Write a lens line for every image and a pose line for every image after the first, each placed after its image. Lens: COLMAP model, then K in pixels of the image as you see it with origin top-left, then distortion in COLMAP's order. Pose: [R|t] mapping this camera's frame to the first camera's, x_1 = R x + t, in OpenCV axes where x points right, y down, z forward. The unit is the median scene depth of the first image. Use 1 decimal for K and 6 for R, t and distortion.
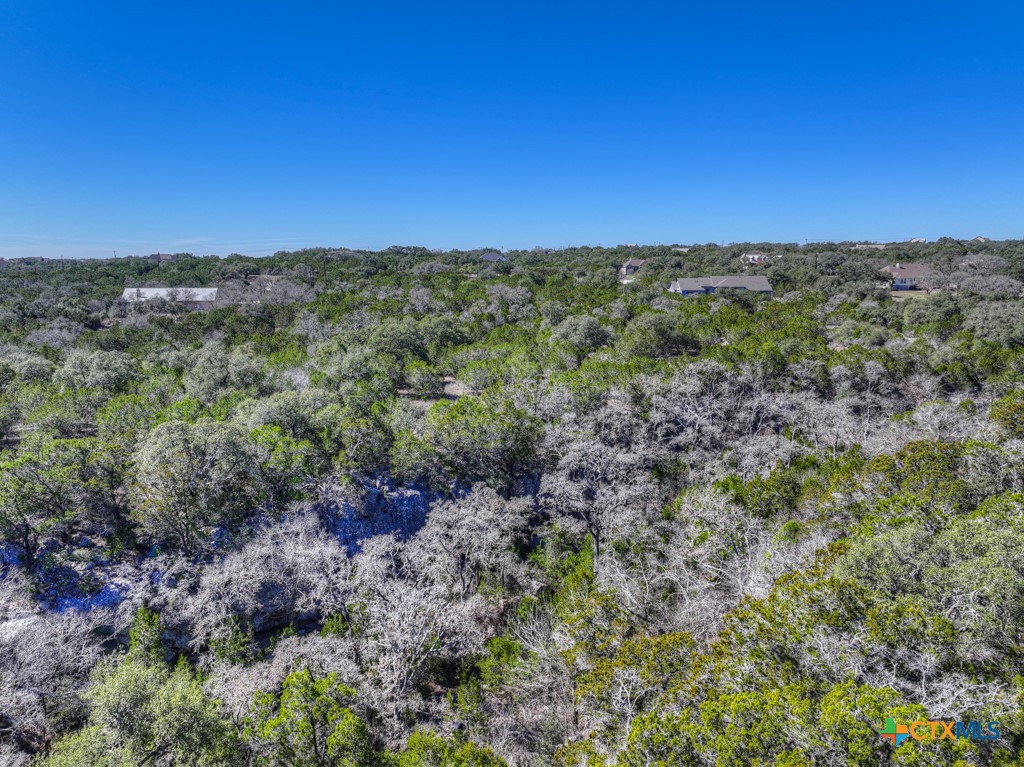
lens RADIAL K [[721.6, 0, 510.9], [0, 721.6, 379.7], [0, 0, 1]] dist [0.001165, 0.014030]
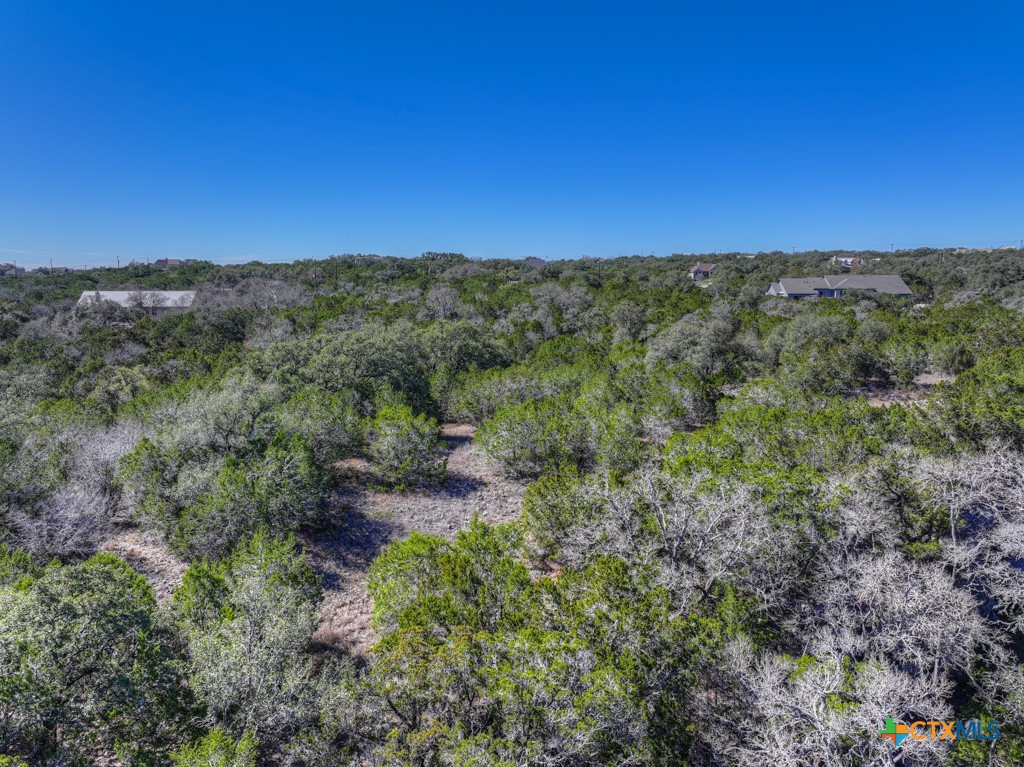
lens RADIAL K [[721.6, 0, 510.9], [0, 721.6, 379.7], [0, 0, 1]] dist [0.001165, 0.014030]
pose [[0.998283, 0.006805, -0.058181, -0.014117], [-0.008061, 0.999739, -0.021377, -0.021076], [0.058020, 0.021809, 0.998077, 0.327076]]
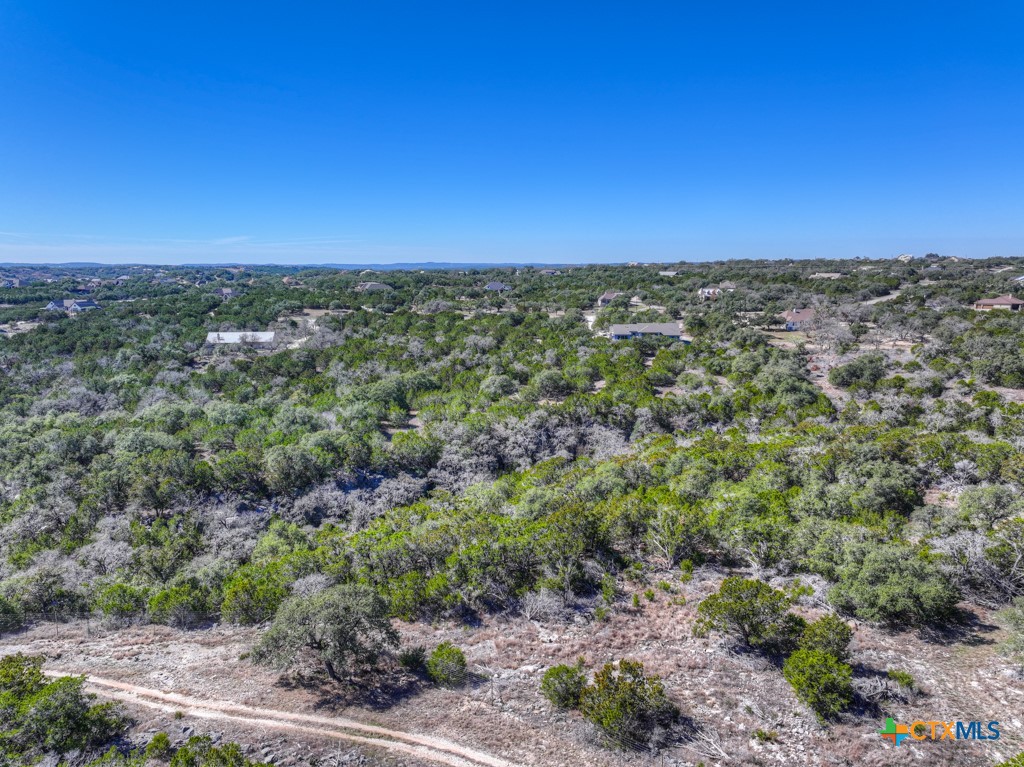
lens RADIAL K [[721.6, 0, 510.9], [0, 721.6, 379.7], [0, 0, 1]] dist [0.001165, 0.014030]
pose [[0.998869, 0.003711, -0.047409, 0.157329], [-0.003527, 0.999986, 0.003975, -0.063978], [0.047423, -0.003804, 0.998868, -0.508802]]
